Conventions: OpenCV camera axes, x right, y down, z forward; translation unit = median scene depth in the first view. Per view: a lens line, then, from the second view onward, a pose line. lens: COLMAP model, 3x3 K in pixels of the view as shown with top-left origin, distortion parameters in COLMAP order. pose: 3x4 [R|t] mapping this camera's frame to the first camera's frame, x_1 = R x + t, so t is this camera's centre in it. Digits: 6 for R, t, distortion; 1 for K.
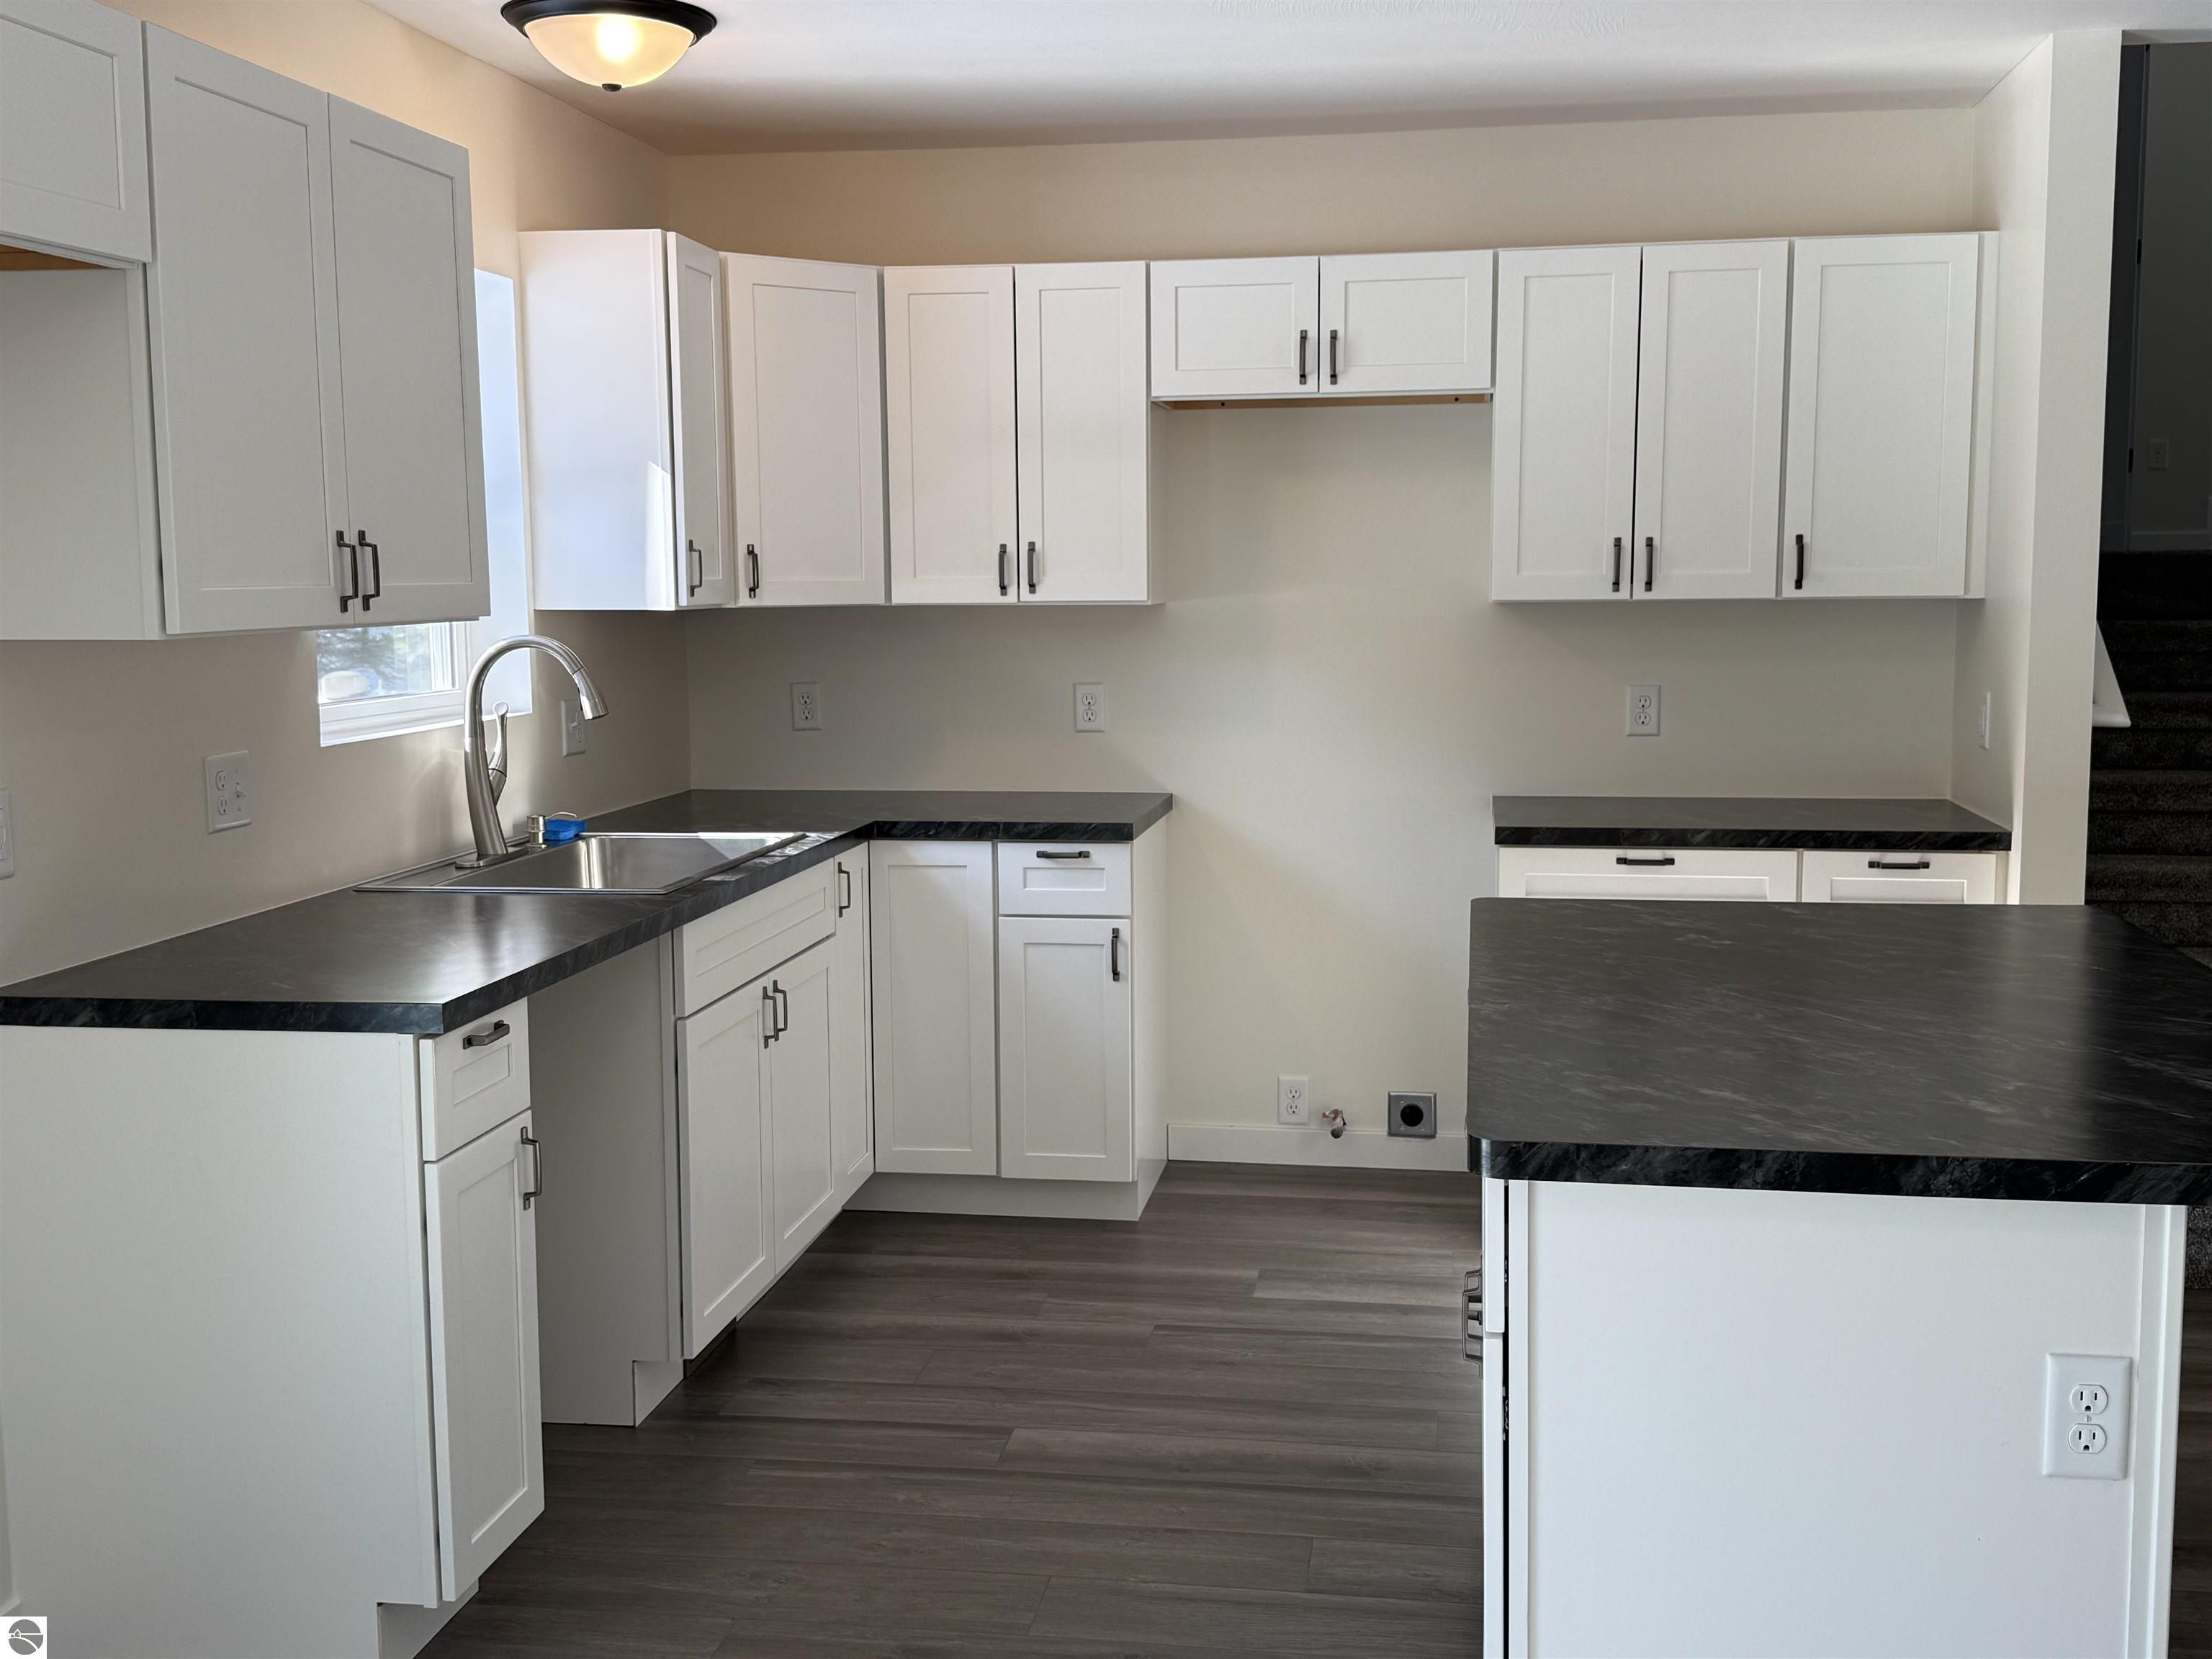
lens RADIAL K [[2292.2, 0, 1168.2], [0, 2292.2, 821.5], [0, 0, 1]] dist [0.135753, -0.301032]
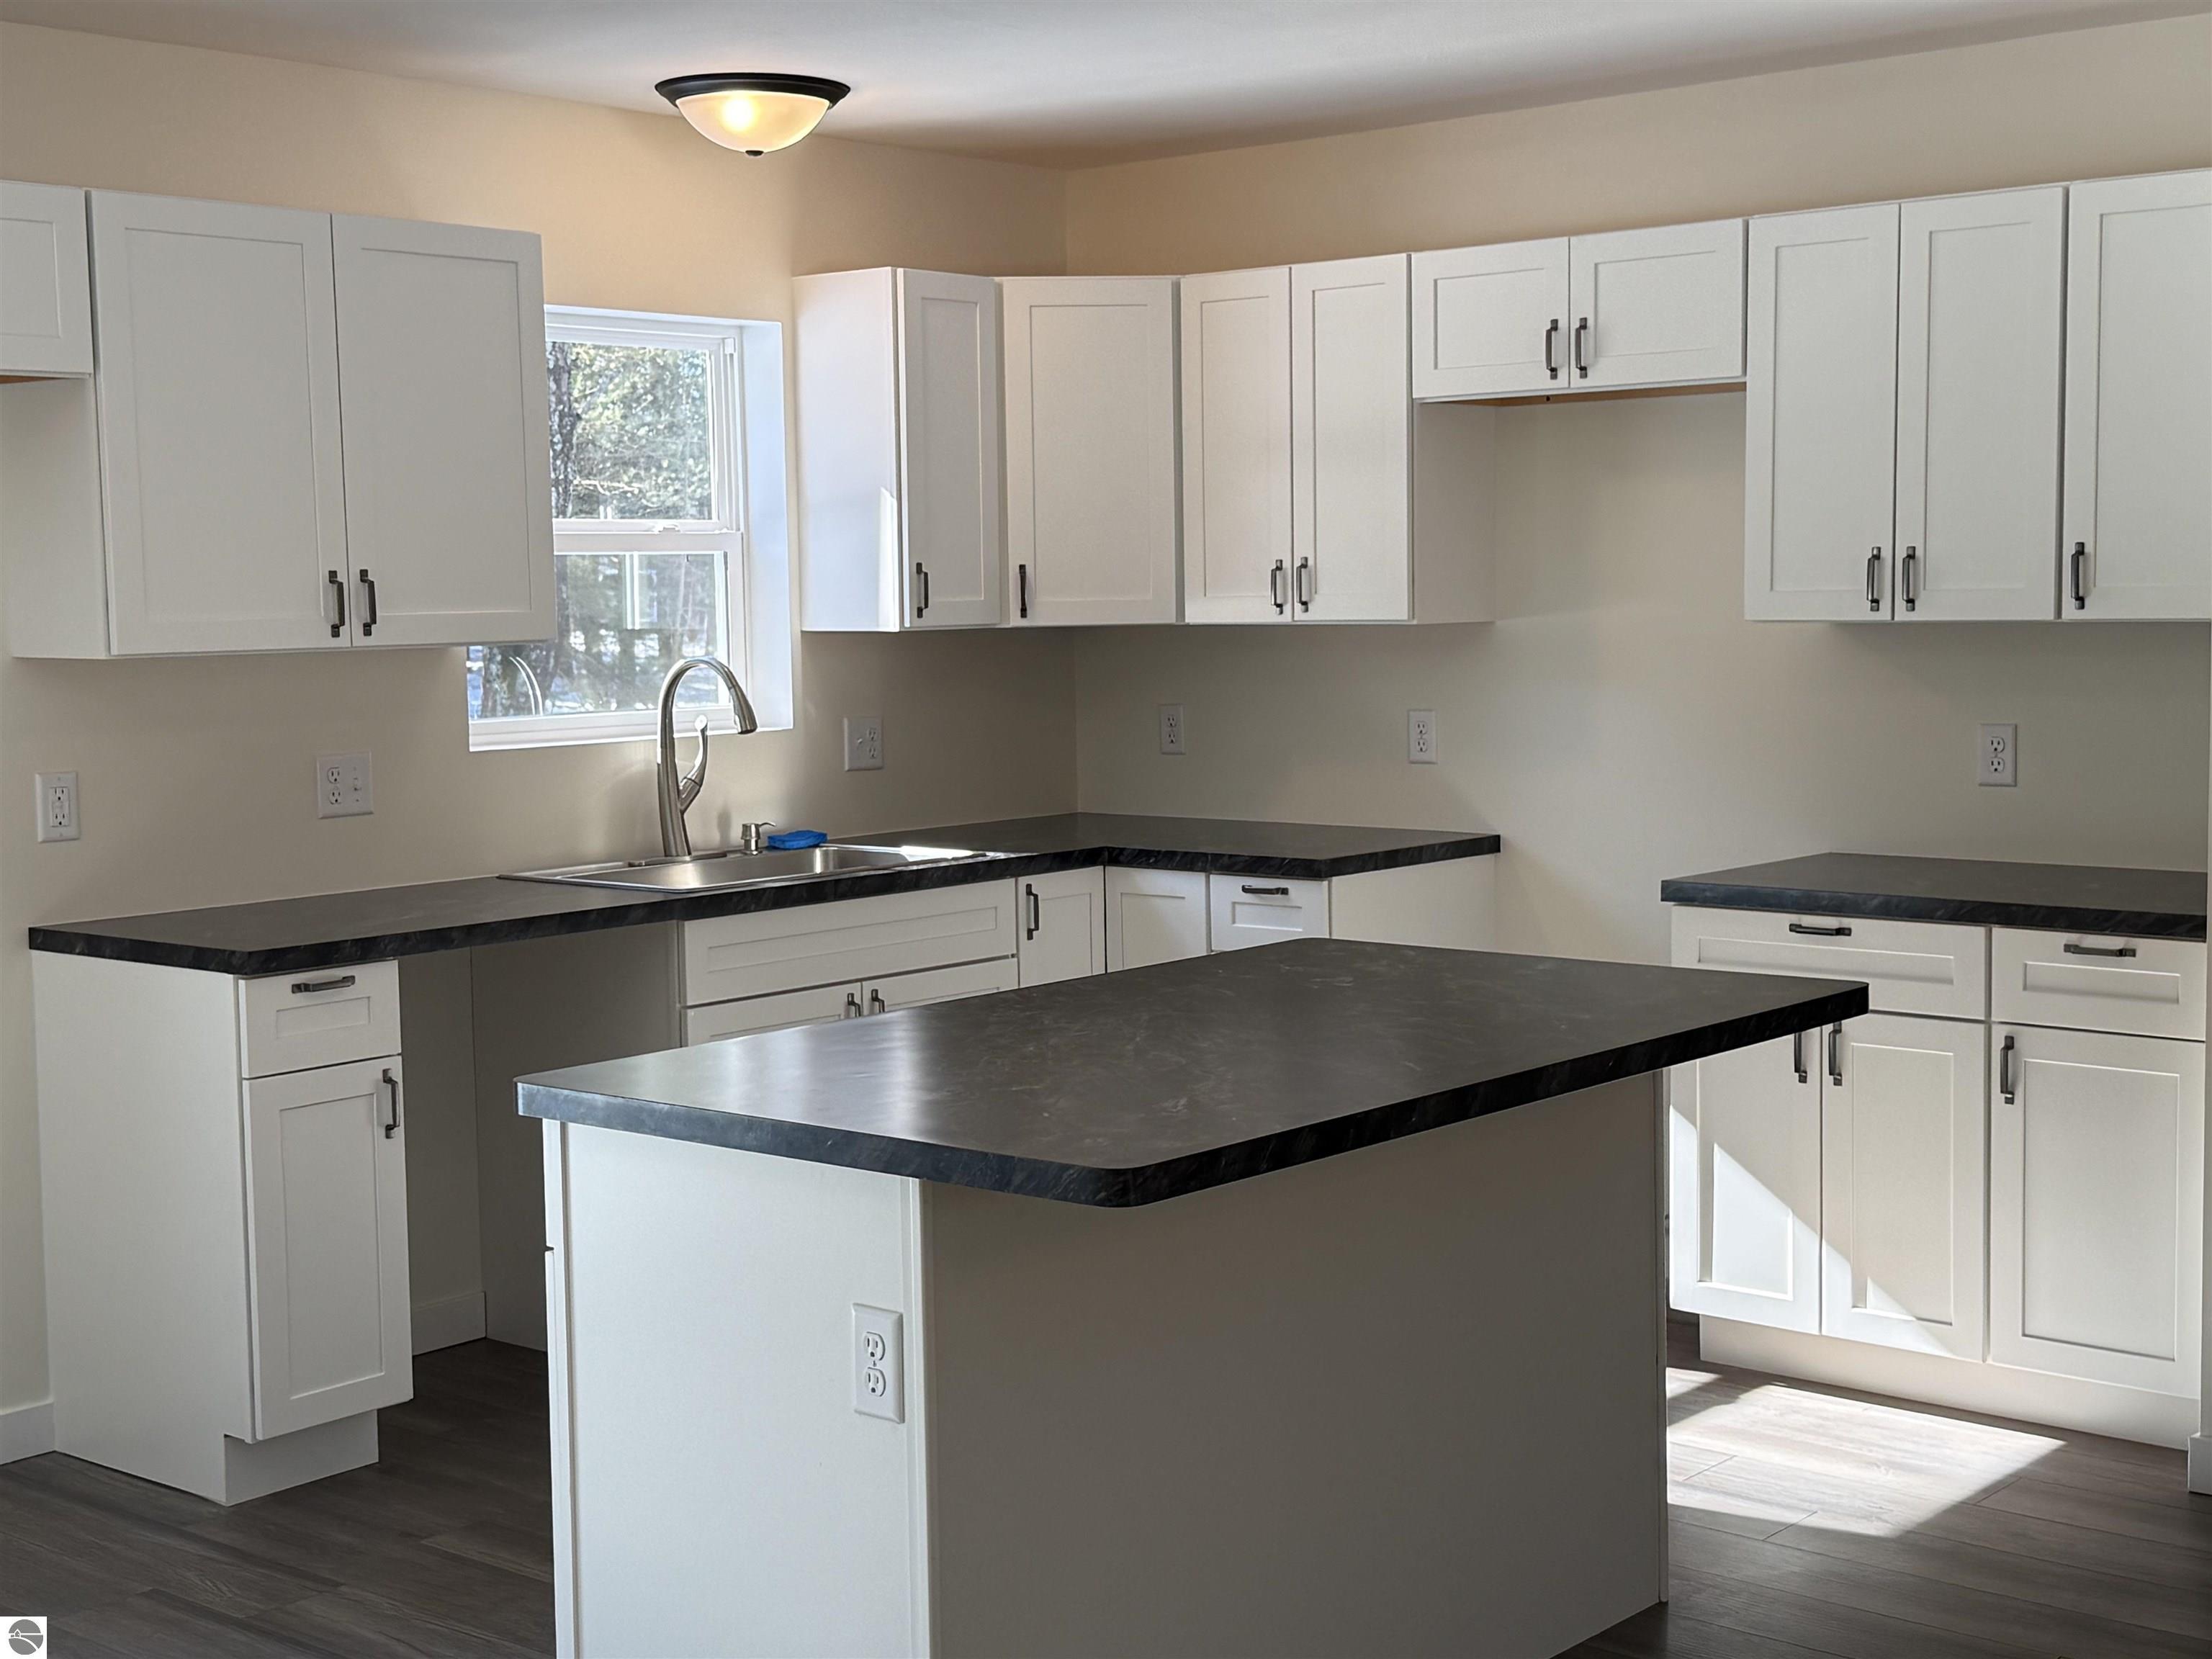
lens RADIAL K [[2981.6, 0, 1106.0], [0, 2981.6, 829.5], [0, 0, 1]] dist [0.032914, -0.025405]
pose [[0.841714, 0.038964, -0.538517, 0.551852], [-0.049209, 0.998778, -0.004649, -0.001504], [0.537677, 0.030414, 0.842602, -0.064790]]
